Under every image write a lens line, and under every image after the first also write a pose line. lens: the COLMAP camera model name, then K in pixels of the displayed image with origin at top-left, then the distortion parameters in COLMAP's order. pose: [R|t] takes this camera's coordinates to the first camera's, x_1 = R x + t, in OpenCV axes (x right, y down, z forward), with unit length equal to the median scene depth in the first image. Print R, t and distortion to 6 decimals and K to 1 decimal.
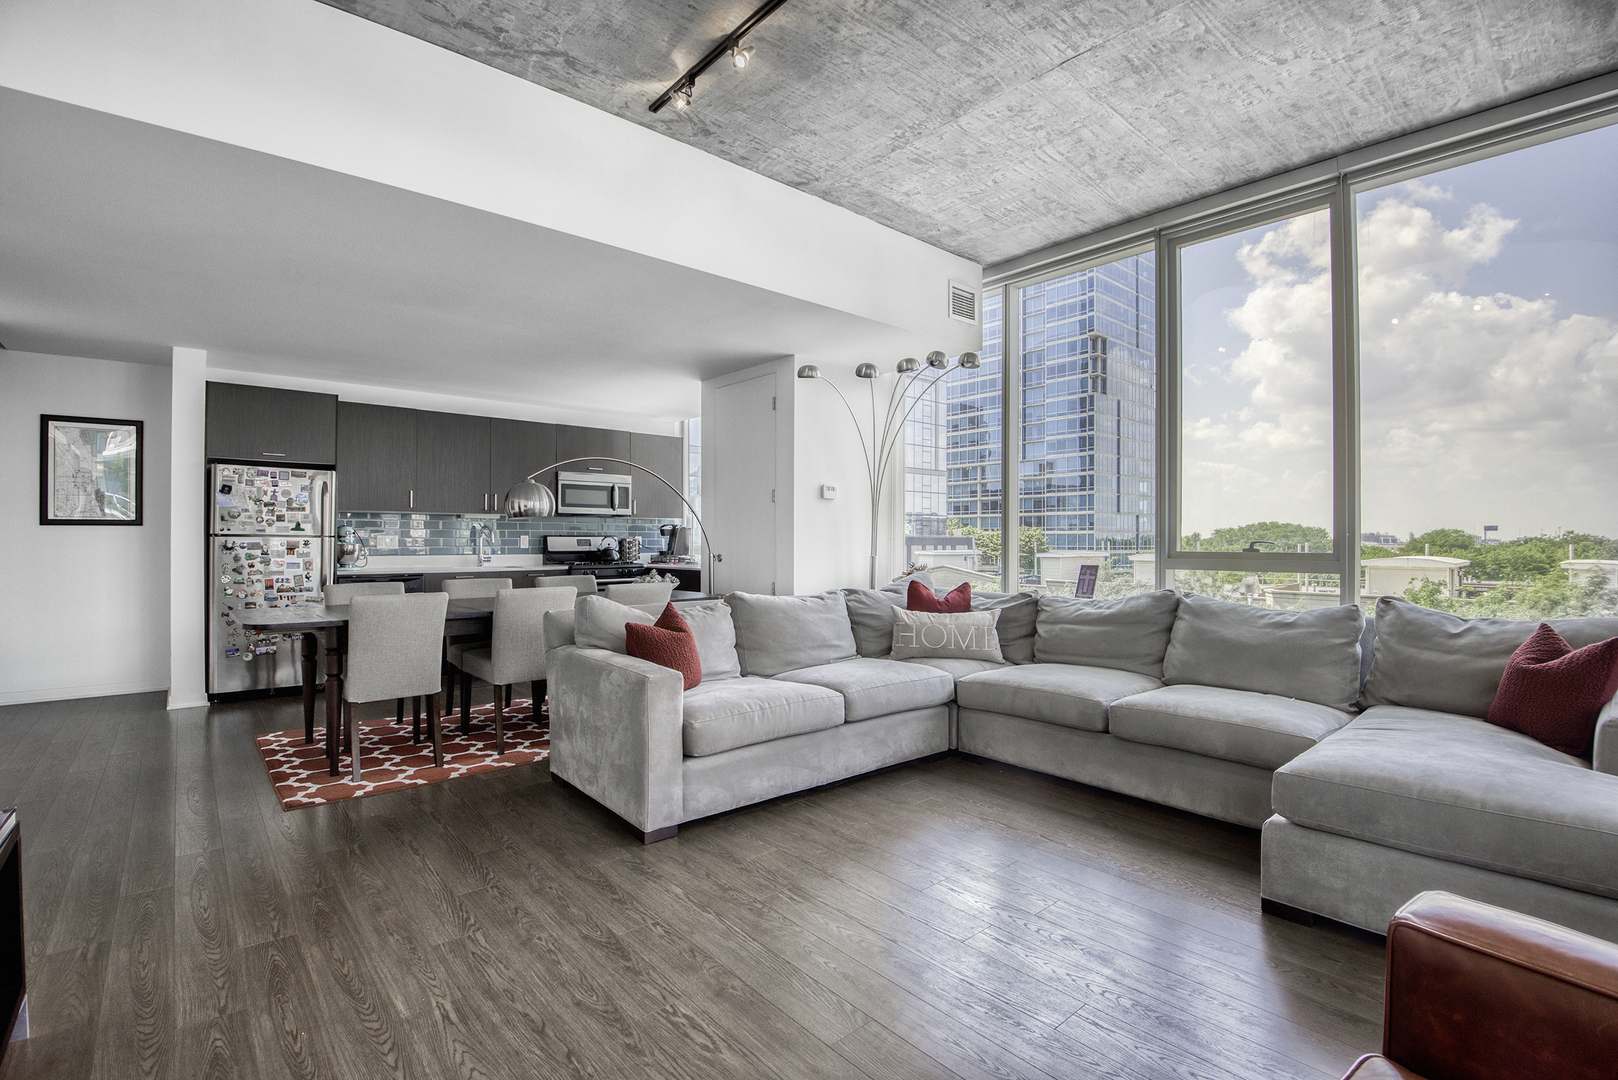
lens RADIAL K [[747.4, 0, 815.2], [0, 747.4, 541.5], [0, 0, 1]] dist [-0.021757, -0.010734]
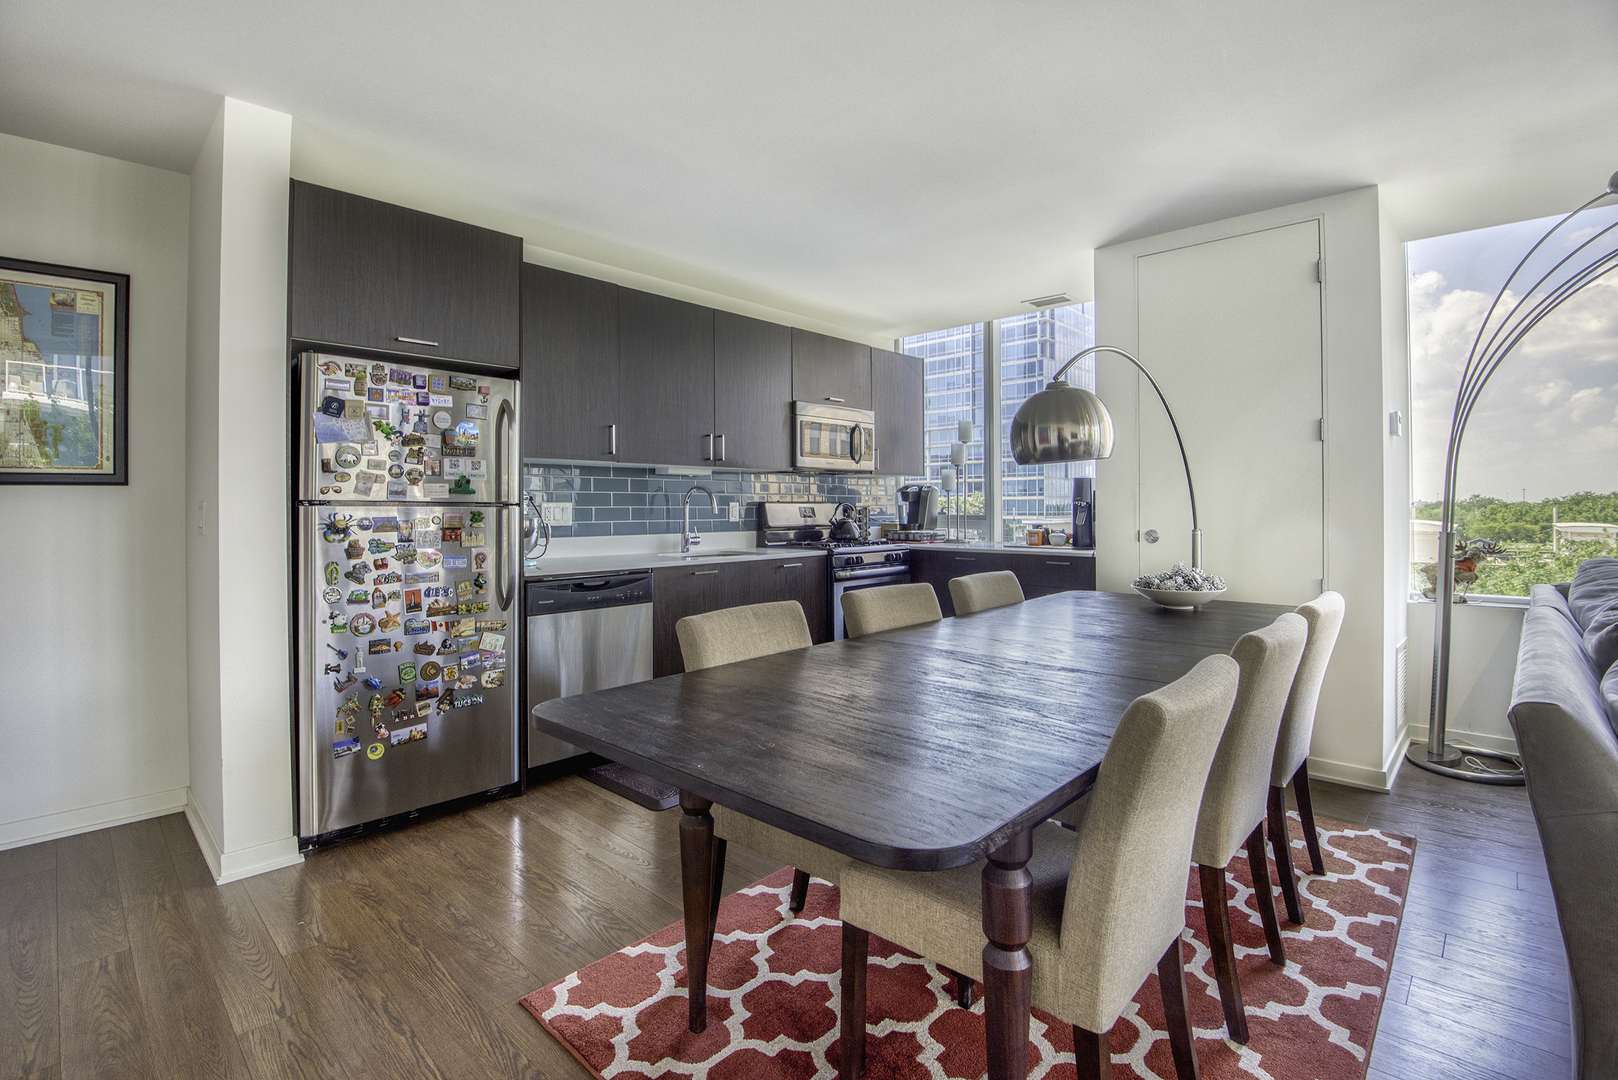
lens RADIAL K [[747.4, 0, 797.0], [0, 747.4, 506.0], [0, 0, 1]] dist [-0.021757, -0.010734]
pose [[0.995446, -0.006865, 0.095075, -0.518349], [0.007291, 0.999965, -0.004134, -0.001975], [-0.095043, 0.004809, 0.995462, 0.464423]]
